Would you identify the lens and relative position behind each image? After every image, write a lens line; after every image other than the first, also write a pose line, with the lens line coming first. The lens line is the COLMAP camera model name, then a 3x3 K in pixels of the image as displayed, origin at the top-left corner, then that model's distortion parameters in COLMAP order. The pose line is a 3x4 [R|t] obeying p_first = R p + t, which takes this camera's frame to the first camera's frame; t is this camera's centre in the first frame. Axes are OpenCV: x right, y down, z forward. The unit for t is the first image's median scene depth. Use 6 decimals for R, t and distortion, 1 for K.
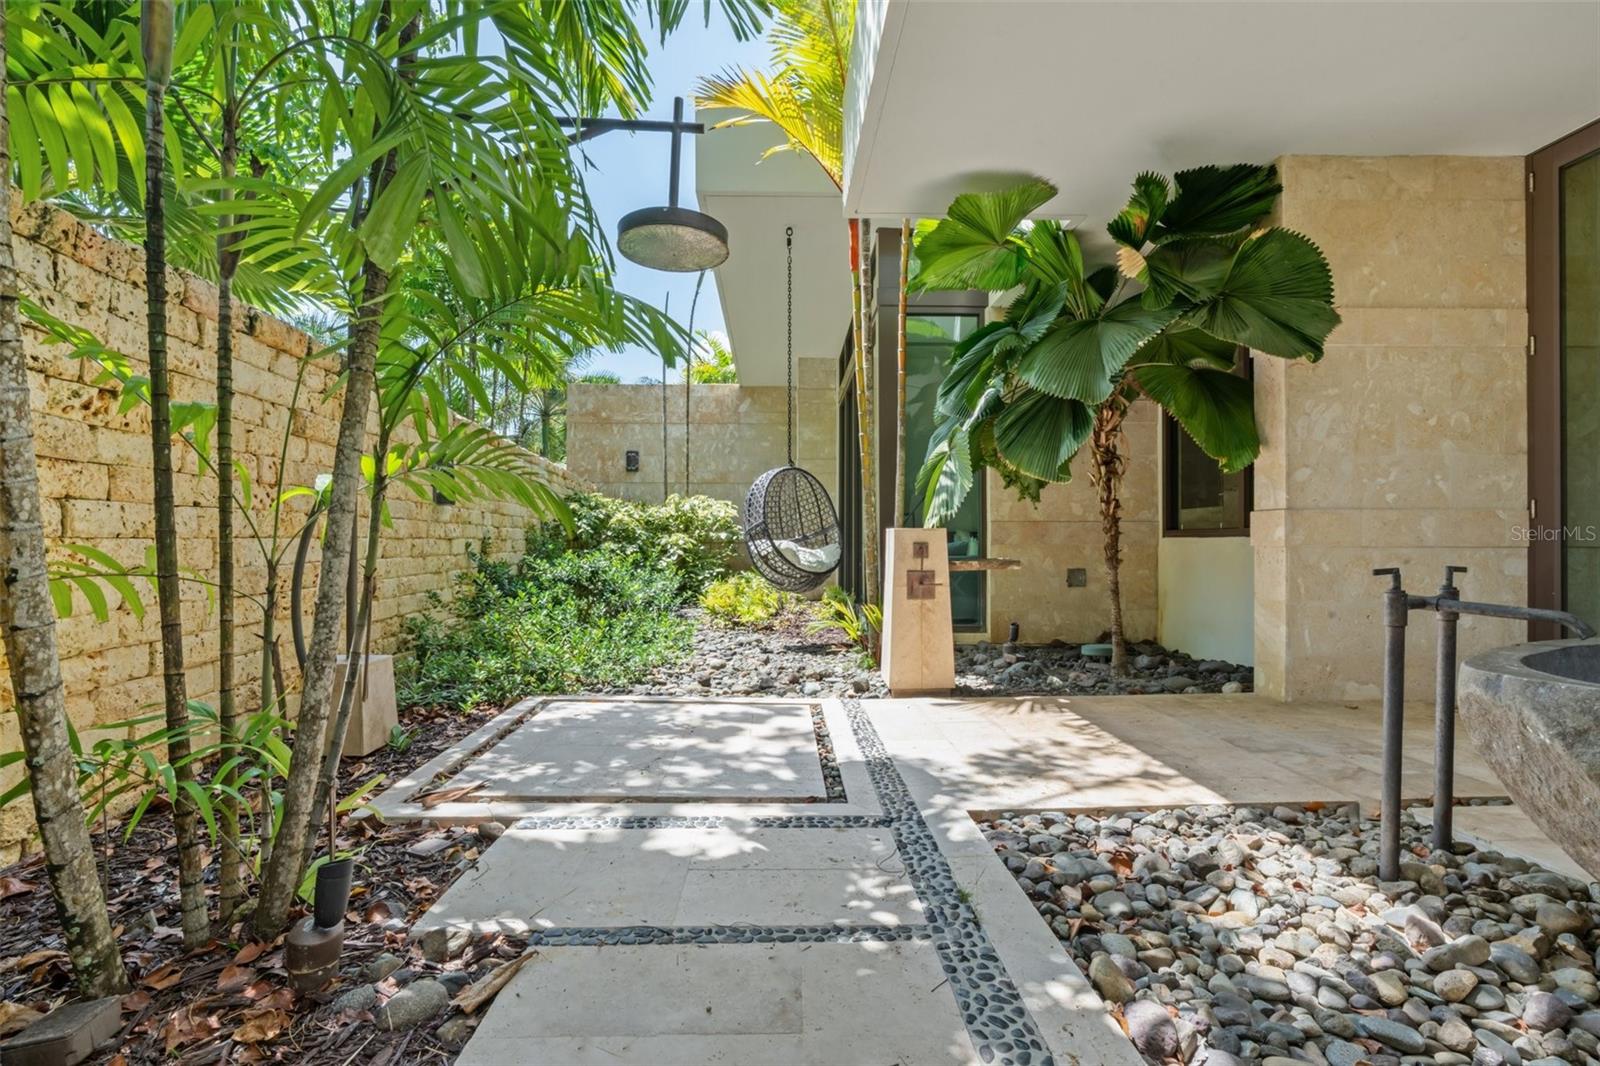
lens RADIAL K [[732.1, 0, 801.2], [0, 732.1, 539.6], [0, 0, 1]] dist [-0.011052, 0.004531]
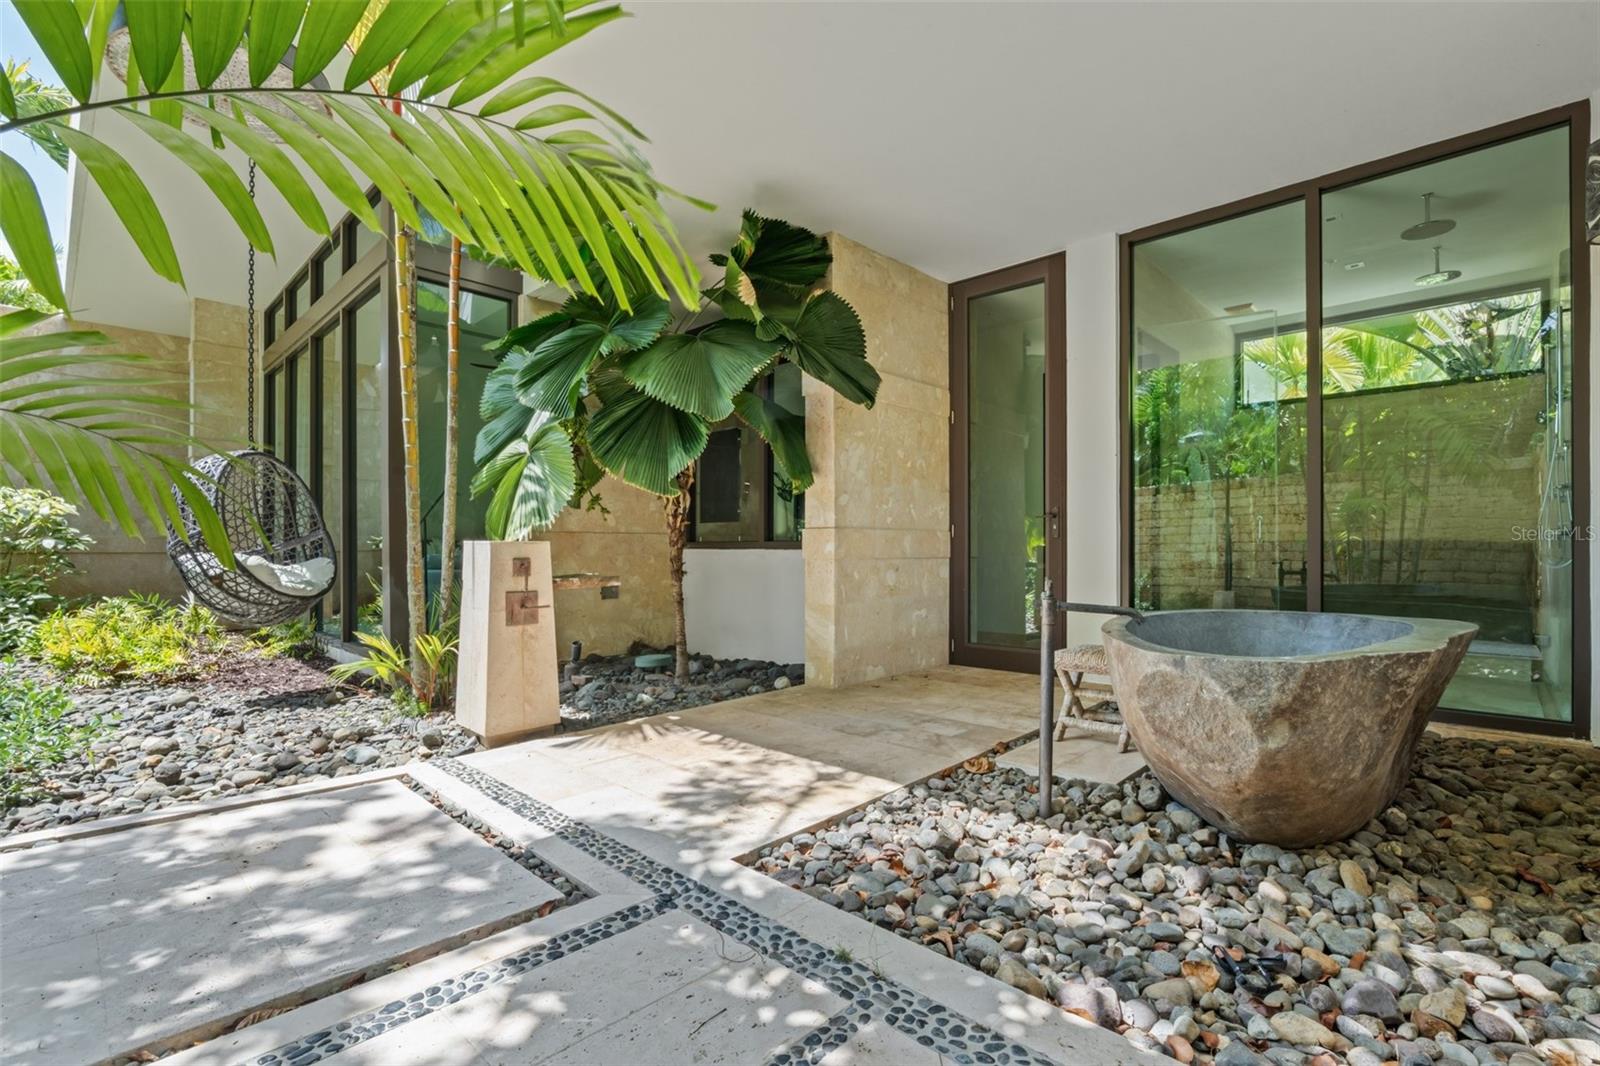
lens RADIAL K [[732.1, 0, 803.2], [0, 732.1, 545.1], [0, 0, 1]] dist [-0.011052, 0.004531]
pose [[0.709470, 0.003081, 0.704729, -0.230374], [-0.002195, 0.999995, -0.002162, -0.011257], [-0.704732, -0.000013, 0.709474, 0.195431]]
